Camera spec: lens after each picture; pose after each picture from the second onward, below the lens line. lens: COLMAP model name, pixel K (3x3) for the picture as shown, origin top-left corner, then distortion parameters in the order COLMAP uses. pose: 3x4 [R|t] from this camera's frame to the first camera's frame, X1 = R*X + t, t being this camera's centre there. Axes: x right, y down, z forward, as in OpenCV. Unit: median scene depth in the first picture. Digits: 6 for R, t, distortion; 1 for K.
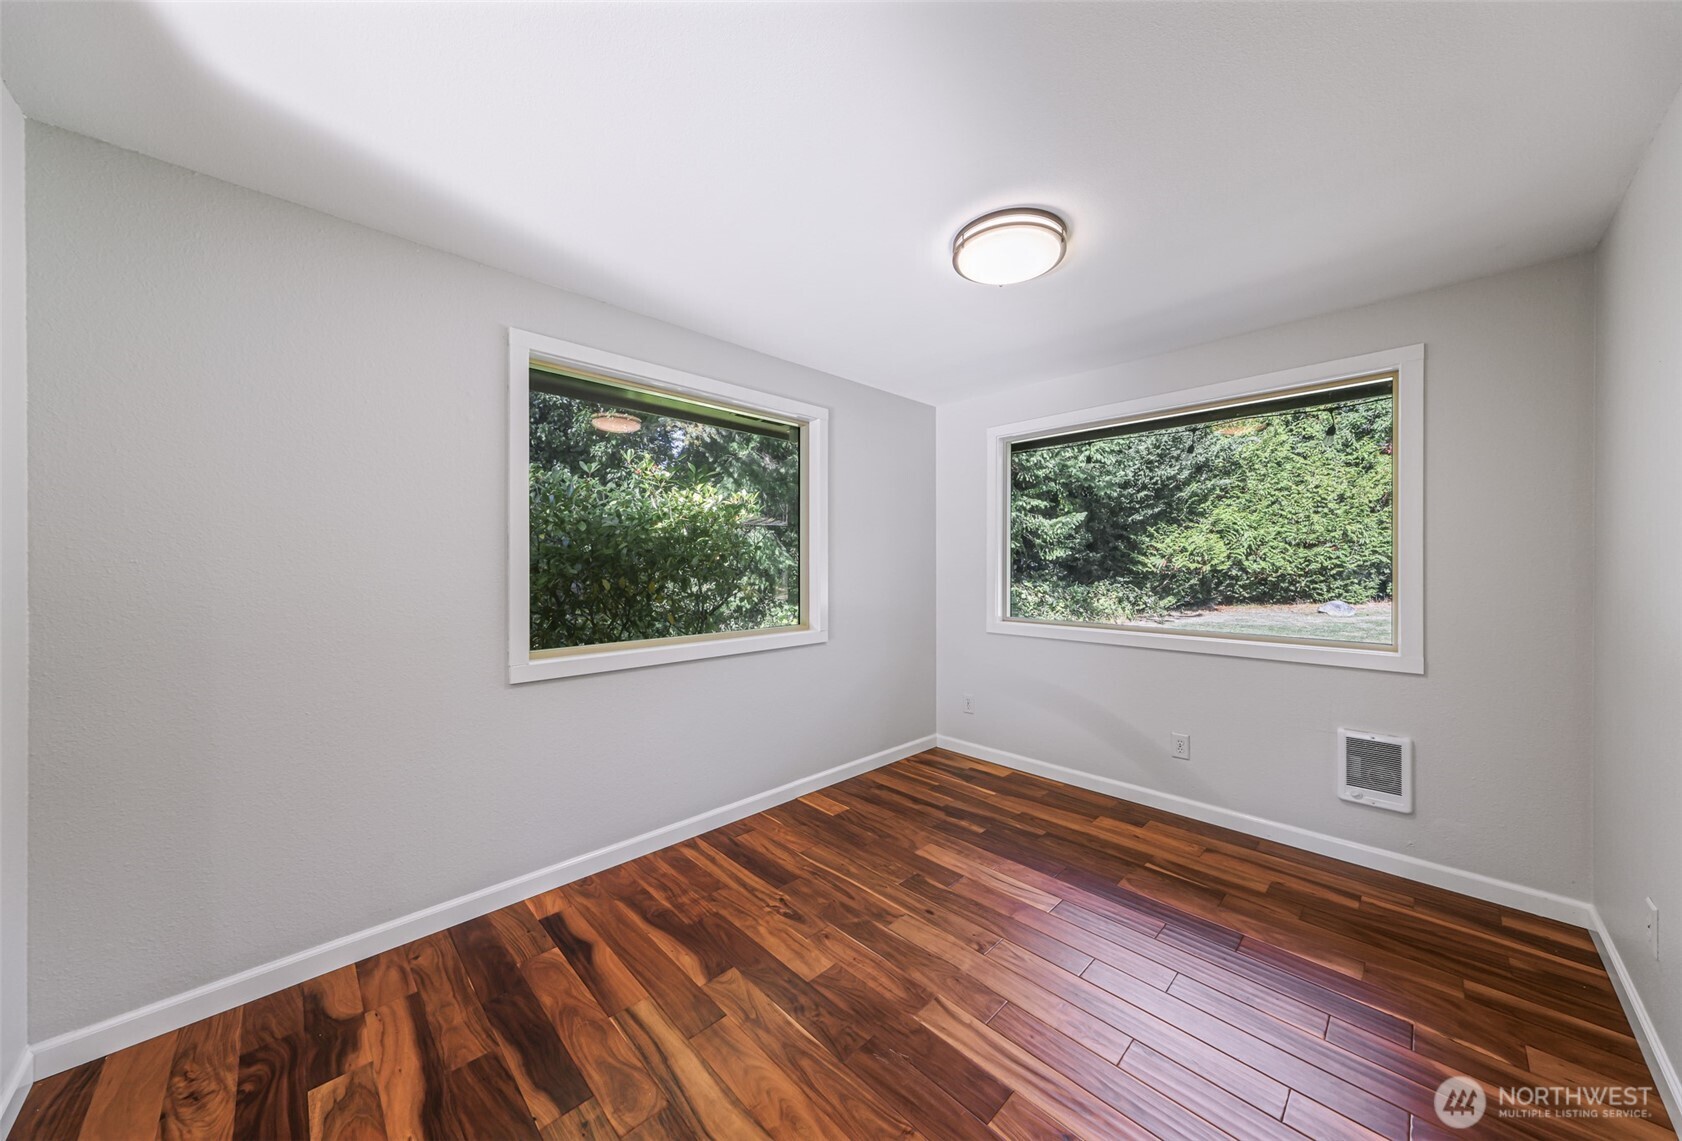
lens RADIAL K [[576.6, 0, 839.8], [0, 576.6, 567.9], [0, 0, 1]] dist [0.000229, -0.000154]
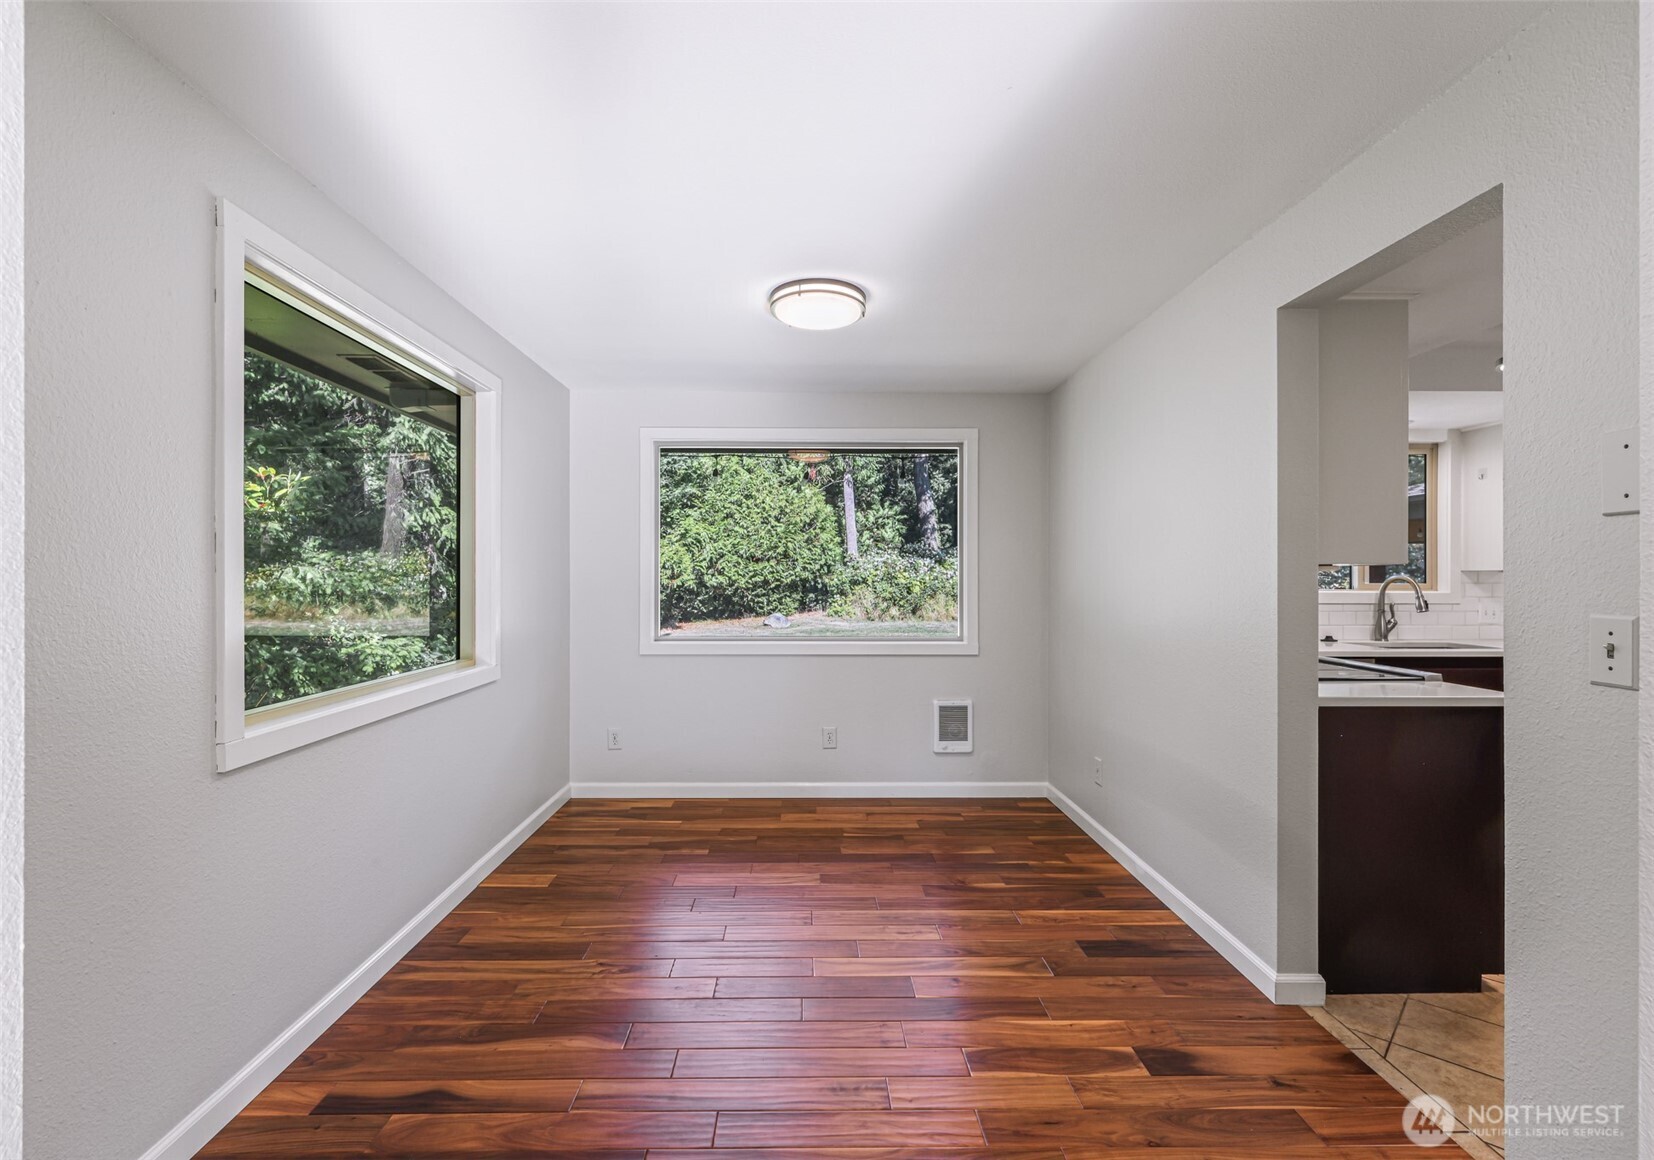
lens RADIAL K [[765.5, 0, 823.4], [0, 765.5, 579.4], [0, 0, 1]] dist [-0.000227, -0.000204]
pose [[0.679543, 0.000110, 0.733636, -0.517593], [0.002832, 0.999992, -0.002773, -0.001333], [-0.733631, 0.003962, 0.679537, -0.025285]]
